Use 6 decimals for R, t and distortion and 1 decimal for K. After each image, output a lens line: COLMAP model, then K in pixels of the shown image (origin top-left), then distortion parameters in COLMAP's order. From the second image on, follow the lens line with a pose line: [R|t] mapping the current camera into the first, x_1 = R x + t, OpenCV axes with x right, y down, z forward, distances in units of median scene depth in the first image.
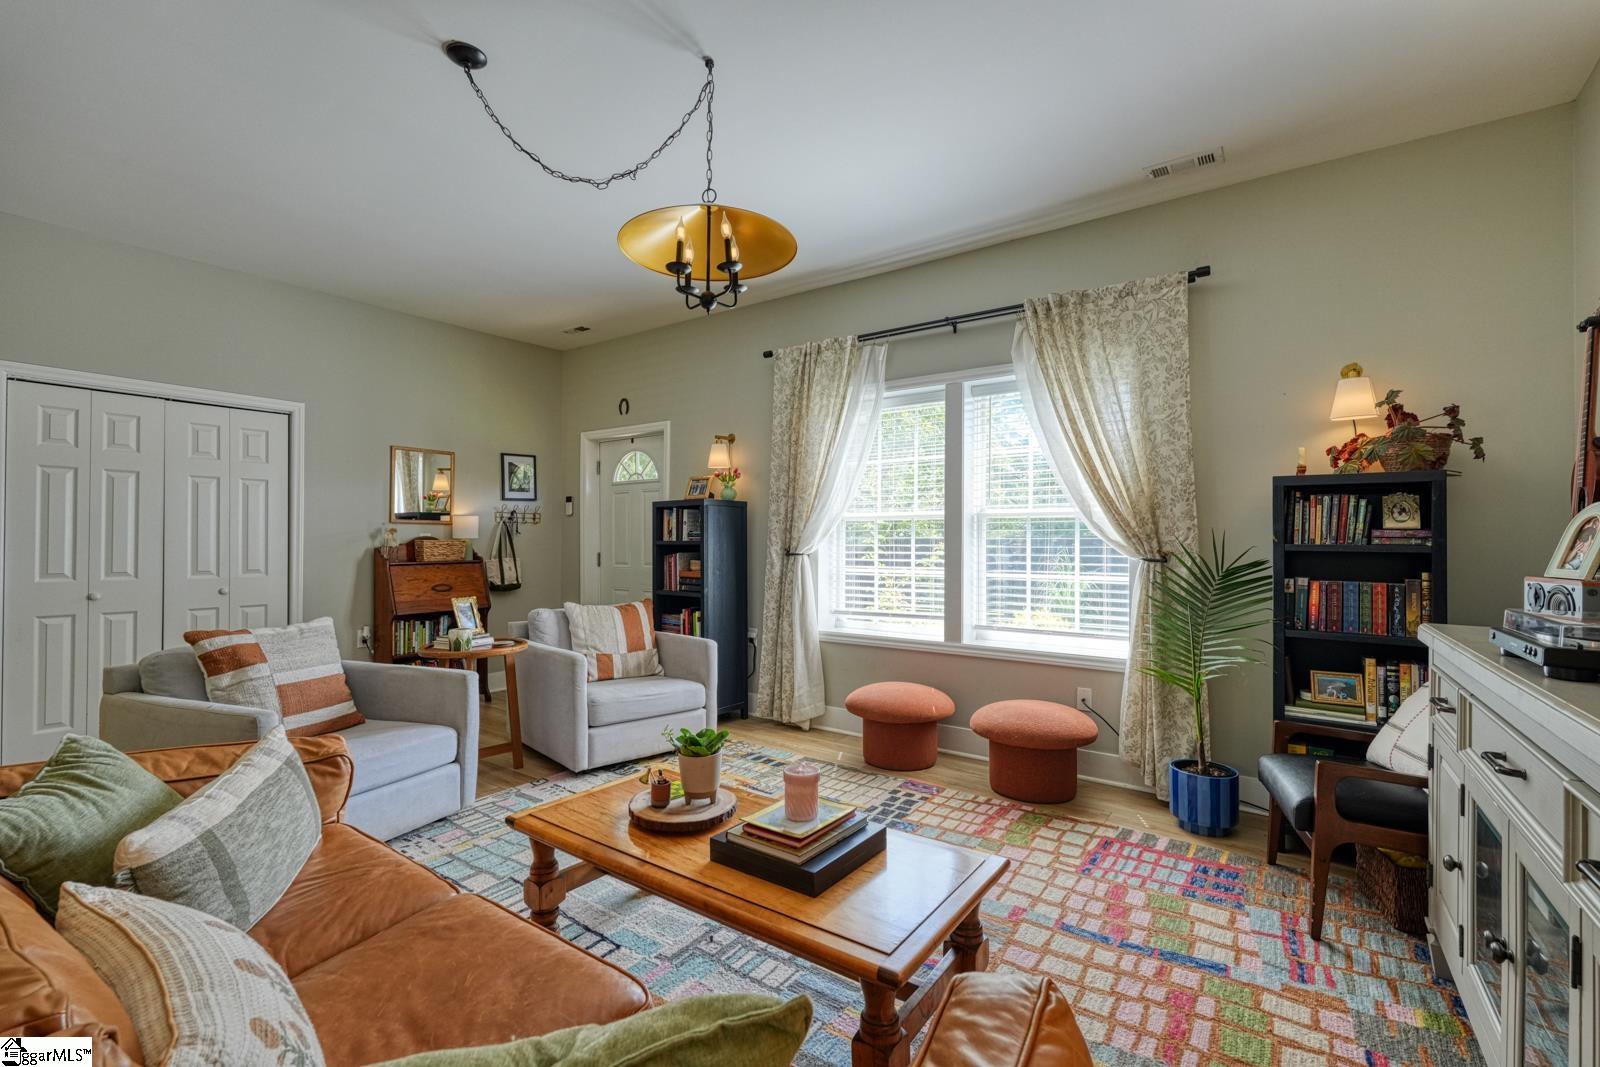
lens RADIAL K [[696.7, 0, 800.0], [0, 696.7, 533.5], [0, 0, 1]] dist [-0.000090, 0.000081]
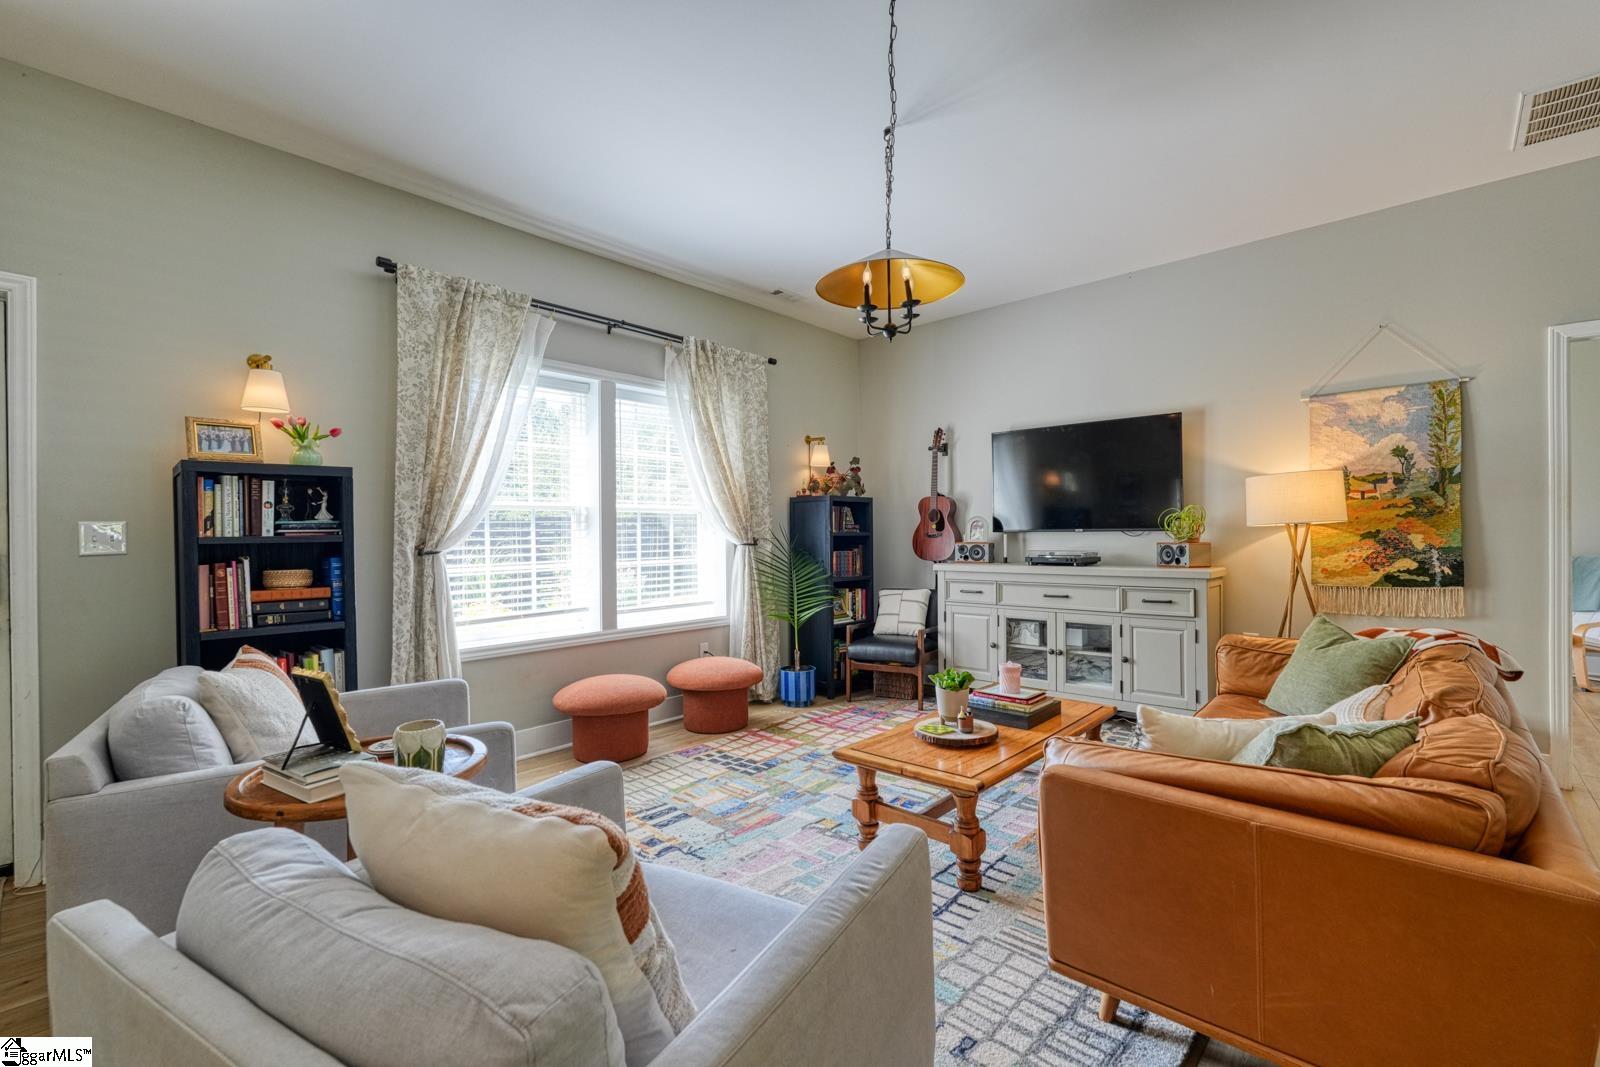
lens RADIAL K [[696.7, 0, 800.0], [0, 696.7, 533.5], [0, 0, 1]] dist [-0.000090, 0.000081]
pose [[0.114490, -0.006118, 0.993406, -0.952861], [-0.001600, 0.999979, 0.006343, 0.005611], [-0.993423, -0.002316, 0.114478, 0.722672]]
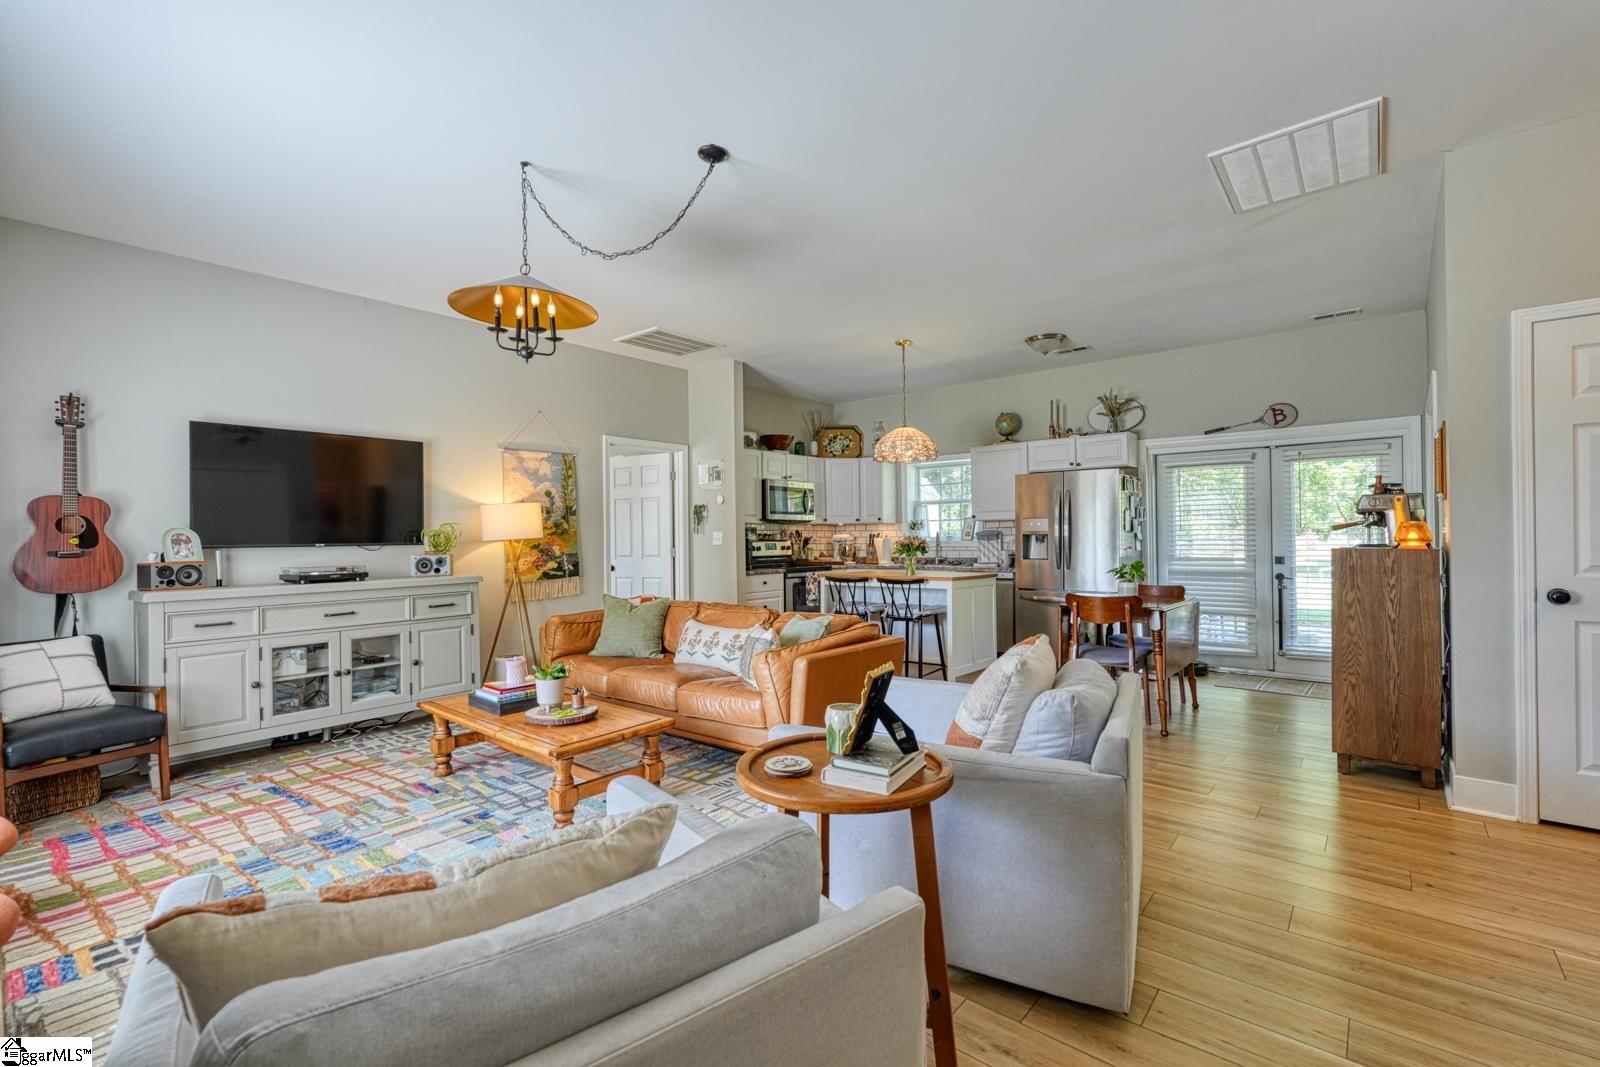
lens RADIAL K [[696.7, 0, 800.0], [0, 696.7, 533.5], [0, 0, 1]] dist [-0.000090, 0.000081]
pose [[-0.997250, 0.009831, 0.073462, -0.511179], [0.008693, 0.999837, -0.015796, 0.013744], [-0.073605, -0.015114, -0.997173, 1.578216]]
